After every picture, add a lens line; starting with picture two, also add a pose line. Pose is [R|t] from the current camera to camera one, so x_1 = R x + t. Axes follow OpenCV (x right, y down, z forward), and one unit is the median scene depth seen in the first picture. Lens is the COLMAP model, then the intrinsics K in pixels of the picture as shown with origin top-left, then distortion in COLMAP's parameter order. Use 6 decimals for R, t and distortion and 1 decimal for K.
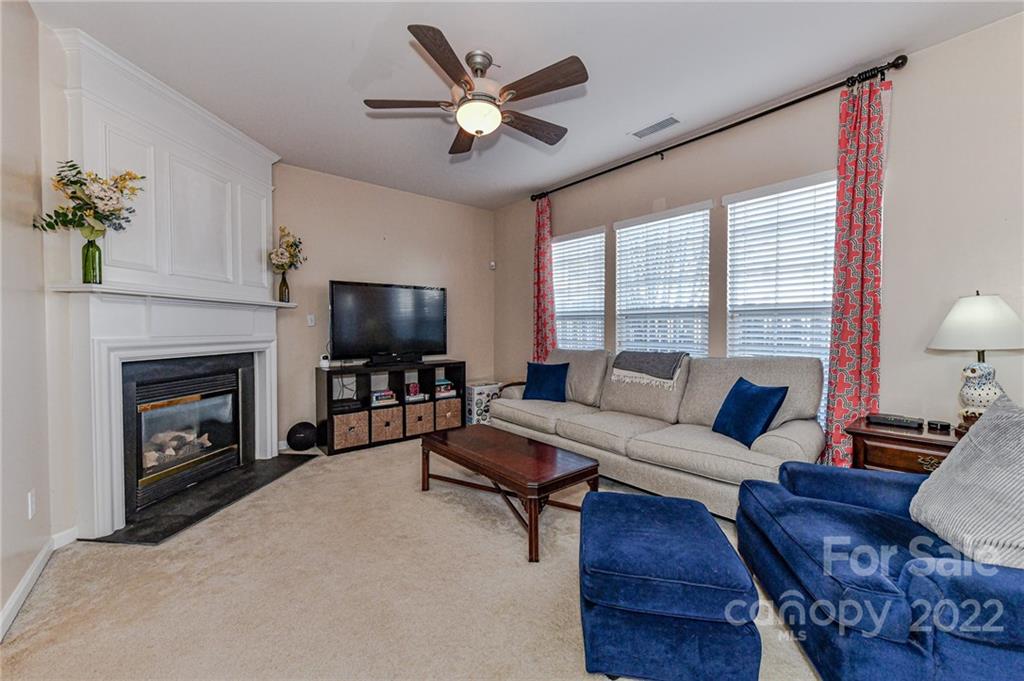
lens RADIAL K [[401.7, 0, 509.0], [0, 401.7, 334.5], [0, 0, 1]] dist [0.000943, -0.001276]
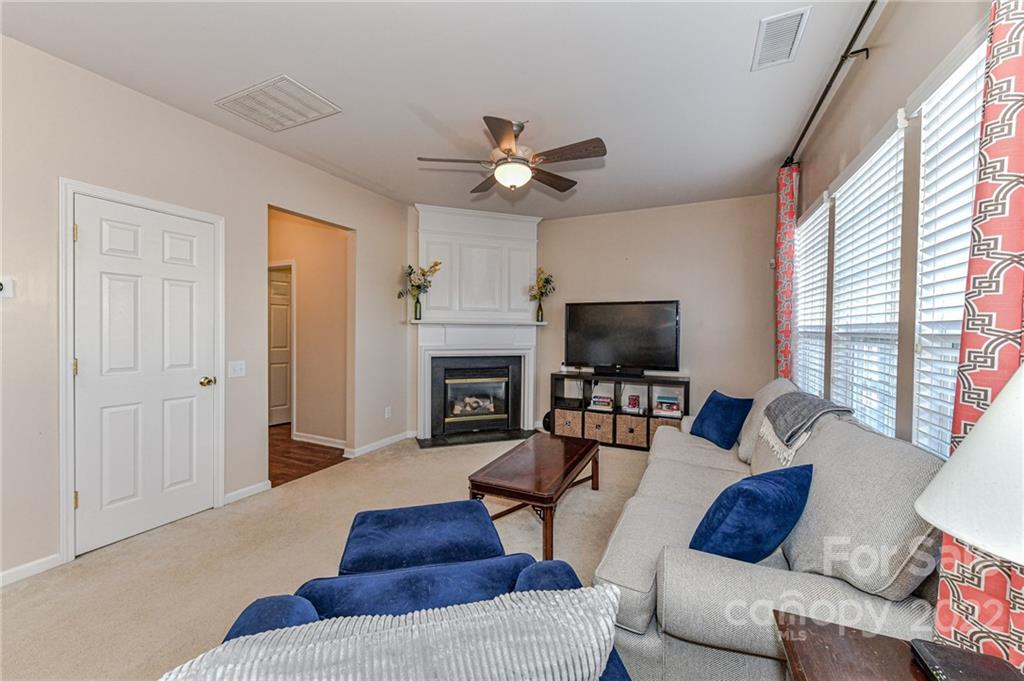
lens RADIAL K [[401.7, 0, 512.8], [0, 401.7, 338.5], [0, 0, 1]] dist [0.000943, -0.001276]
pose [[0.420185, 0.026225, -0.907060, 0.677302], [-0.022632, 0.999574, 0.018416, -0.045471], [0.907156, 0.012791, 0.420599, 0.336103]]
